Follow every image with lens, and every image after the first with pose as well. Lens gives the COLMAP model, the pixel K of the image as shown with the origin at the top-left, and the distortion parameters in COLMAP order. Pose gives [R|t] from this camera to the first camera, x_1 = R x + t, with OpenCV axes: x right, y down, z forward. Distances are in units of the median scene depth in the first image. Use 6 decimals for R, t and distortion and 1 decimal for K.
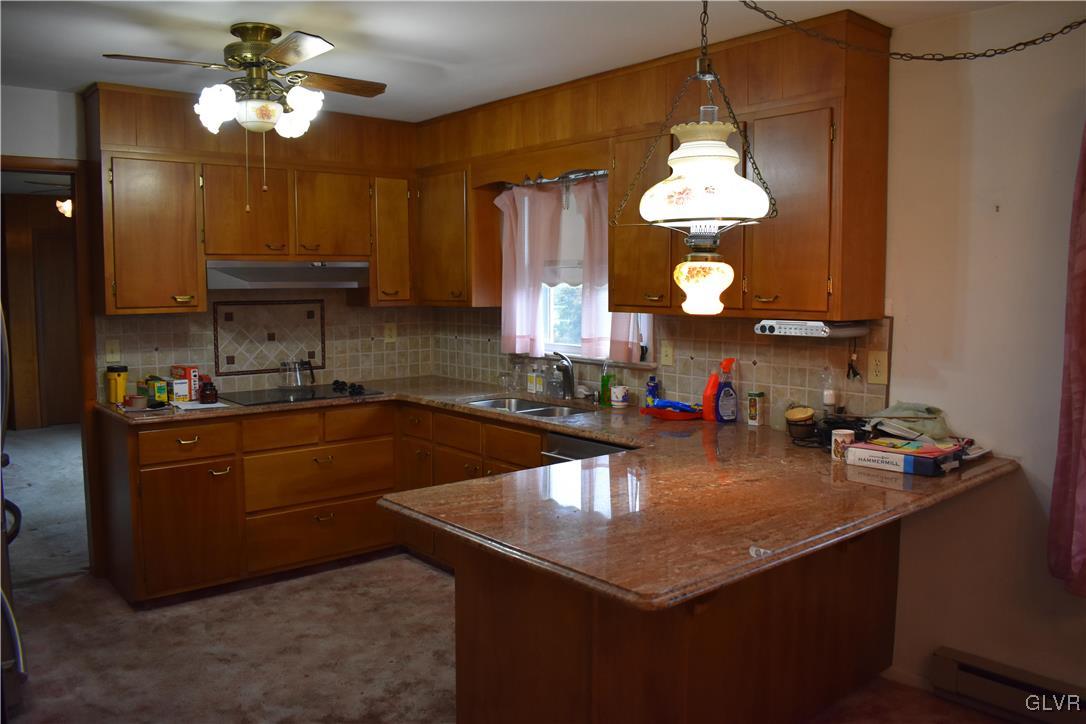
lens RADIAL K [[856.1, 0, 546.5], [0, 856.1, 361.0], [0, 0, 1]] dist [-0.010996, -0.001055]
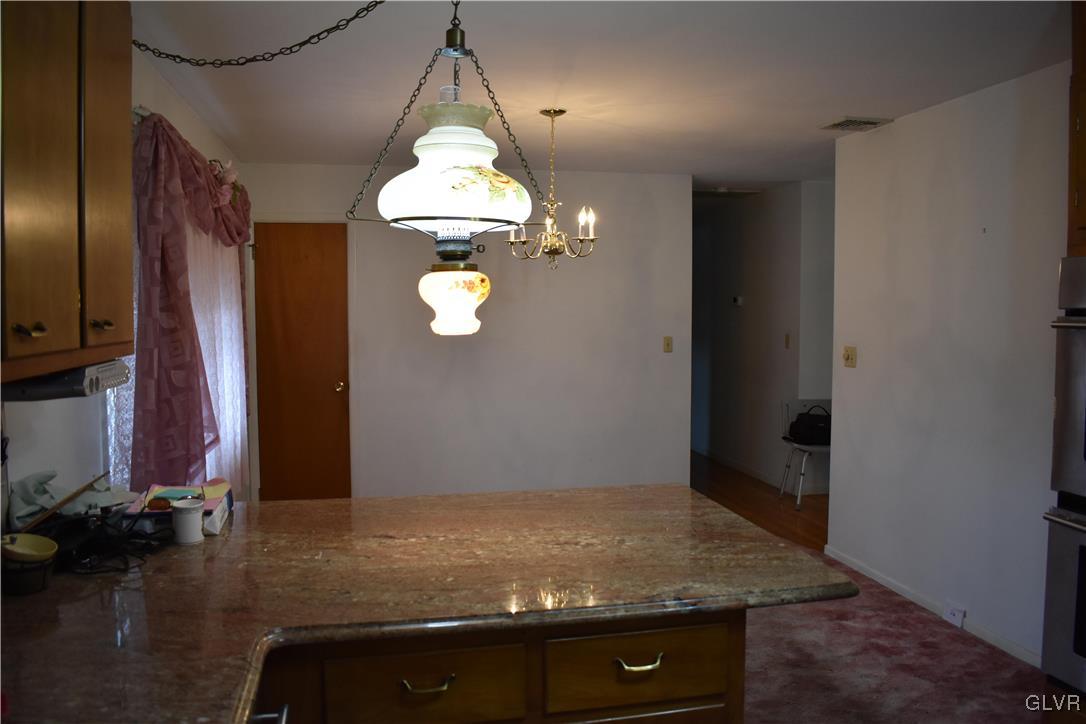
lens RADIAL K [[856.1, 0, 548.6], [0, 856.1, 362.6], [0, 0, 1]] dist [-0.010996, -0.001055]
pose [[-0.880148, -0.027281, 0.473914, -0.314655], [0.040301, 0.990448, 0.131863, -0.142546], [-0.472985, 0.135158, -0.870642, 1.794567]]
